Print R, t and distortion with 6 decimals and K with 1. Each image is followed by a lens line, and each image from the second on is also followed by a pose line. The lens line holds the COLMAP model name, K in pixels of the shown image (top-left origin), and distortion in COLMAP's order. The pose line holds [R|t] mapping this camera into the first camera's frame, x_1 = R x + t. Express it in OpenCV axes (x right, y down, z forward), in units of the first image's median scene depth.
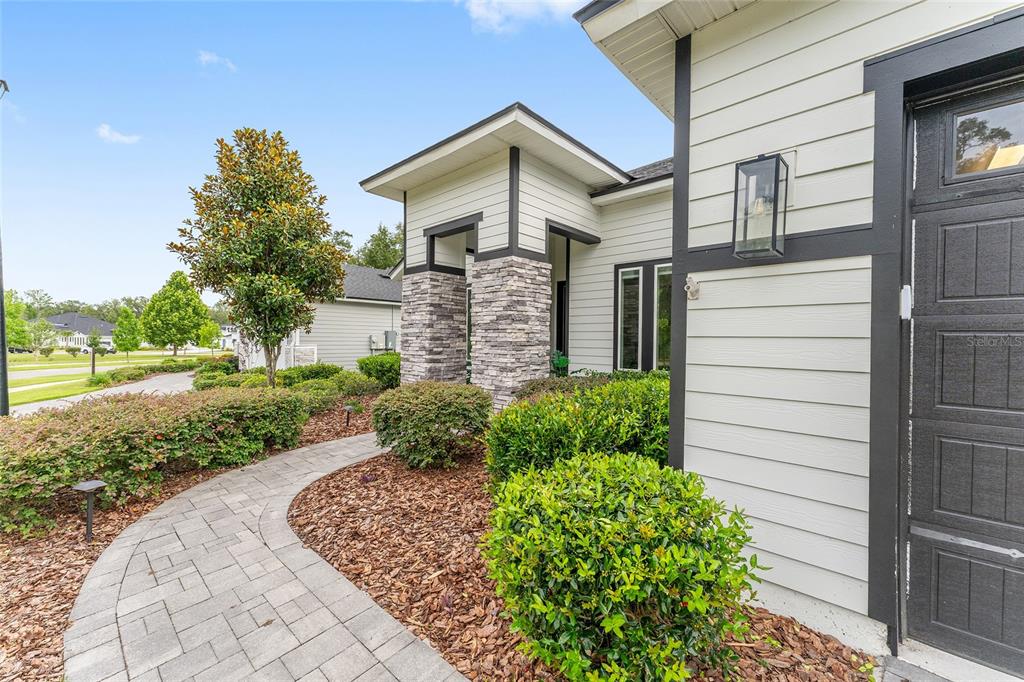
lens RADIAL K [[414.5, 0, 507.4], [0, 414.5, 345.7], [0, 0, 1]] dist [-0.004064, 0.000065]
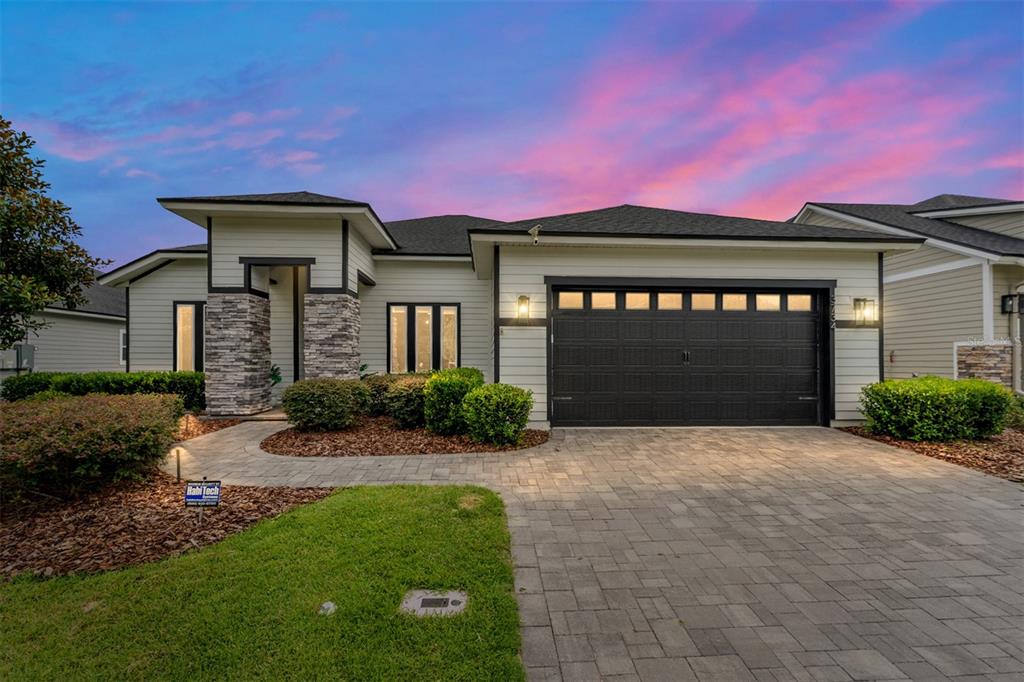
lens RADIAL K [[414.5, 0, 511.4], [0, 414.5, 362.5], [0, 0, 1]] dist [-0.004064, 0.000065]
pose [[0.693498, -0.008396, 0.720410, -0.617798], [0.015181, 0.999880, -0.002961, 0.035950], [-0.720299, 0.012989, 0.693542, -0.418597]]
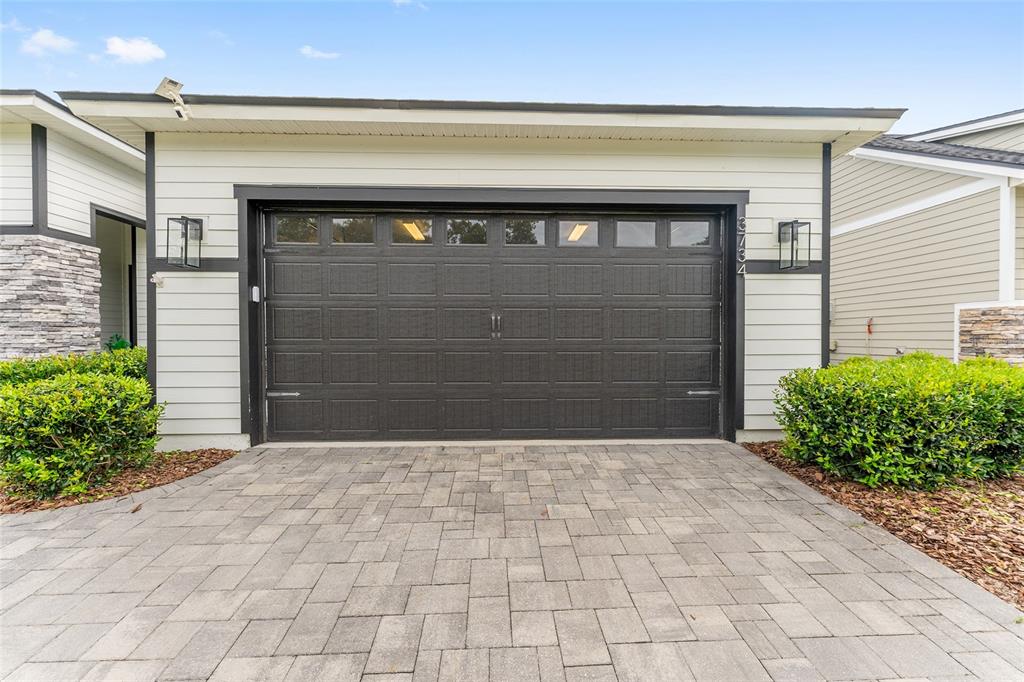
lens RADIAL K [[414.5, 0, 505.9], [0, 414.5, 344.0], [0, 0, 1]] dist [-0.004064, 0.000065]
pose [[0.702151, -0.023030, 0.711655, 0.085752], [0.018501, 0.999729, 0.014098, 0.047936], [-0.711788, 0.003267, 0.702387, -0.465345]]
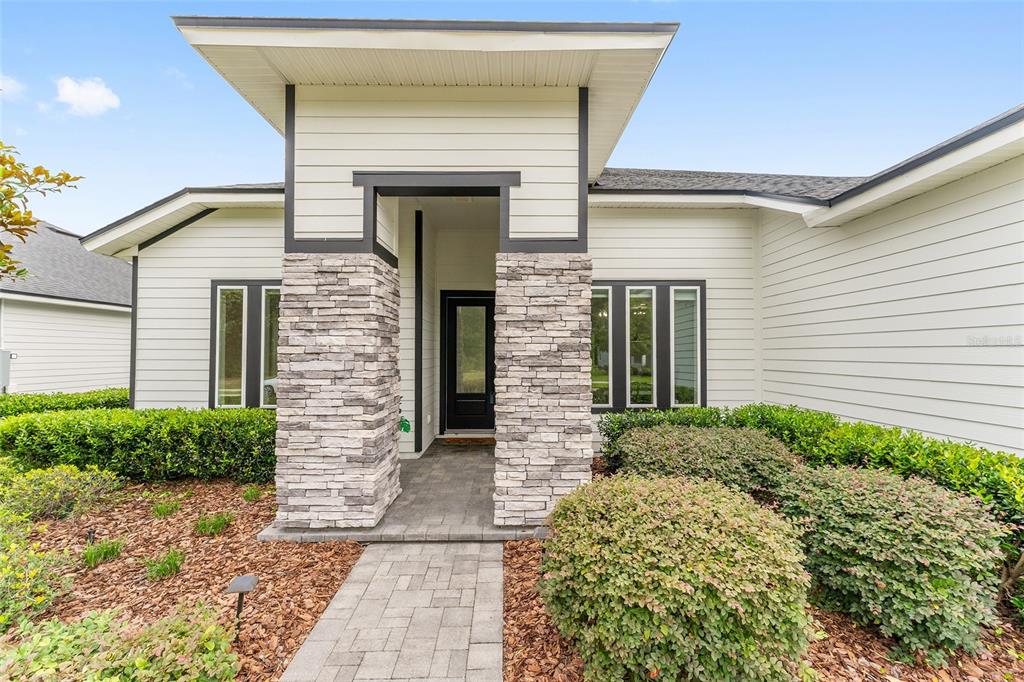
lens RADIAL K [[414.5, 0, 515.1], [0, 414.5, 336.8], [0, 0, 1]] dist [-0.004064, 0.000065]
pose [[0.728579, 0.007614, 0.684919, -0.495050], [0.017303, 0.999415, -0.029516, -0.066434], [-0.684743, 0.033356, 0.728021, 0.590077]]
